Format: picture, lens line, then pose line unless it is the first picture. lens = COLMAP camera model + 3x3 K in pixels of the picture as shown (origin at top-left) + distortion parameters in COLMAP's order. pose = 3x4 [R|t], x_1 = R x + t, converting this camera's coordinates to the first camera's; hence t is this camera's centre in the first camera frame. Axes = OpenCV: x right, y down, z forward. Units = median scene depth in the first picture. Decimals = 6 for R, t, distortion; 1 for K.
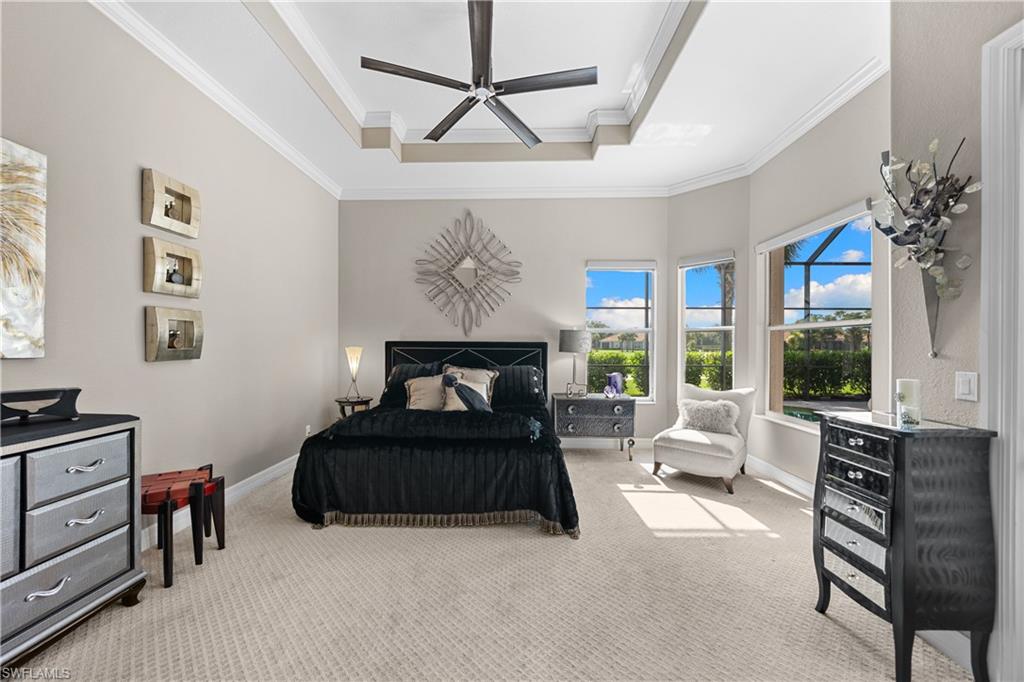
lens RADIAL K [[372.1, 0, 511.7], [0, 372.1, 344.6], [0, 0, 1]] dist [-0.001678, 0.000014]
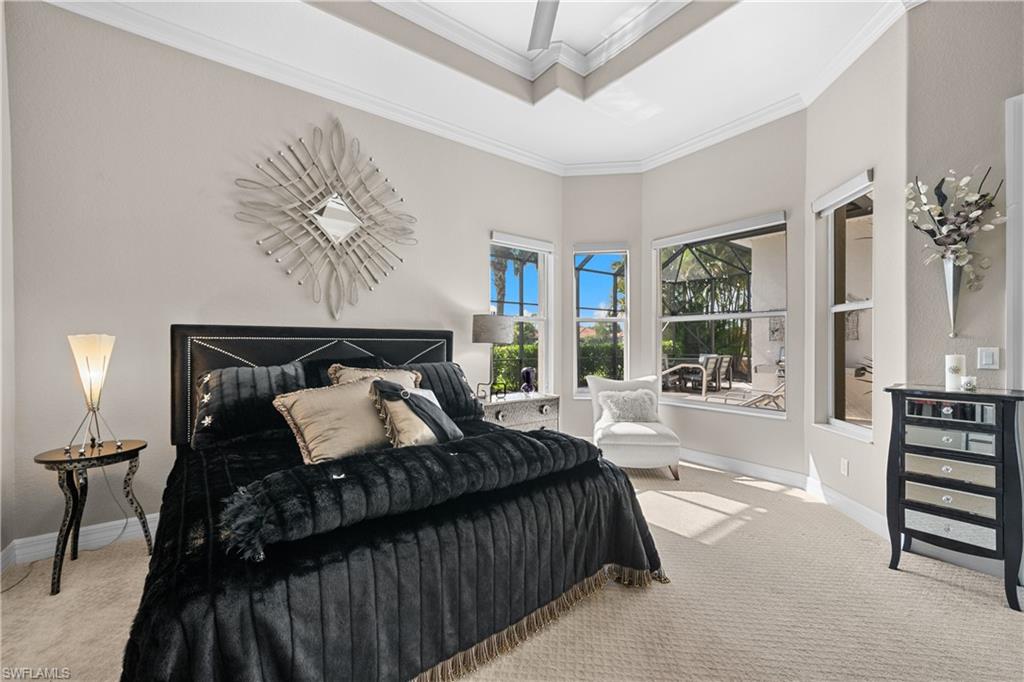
lens RADIAL K [[401.7, 0, 508.3], [0, 401.7, 342.9], [0, 0, 1]] dist [0.000523, 0.000762]
pose [[0.790512, -0.005276, 0.612424, -0.353746], [0.002929, 0.999984, 0.004835, 0.016825], [-0.612440, -0.002028, 0.790515, 0.332378]]
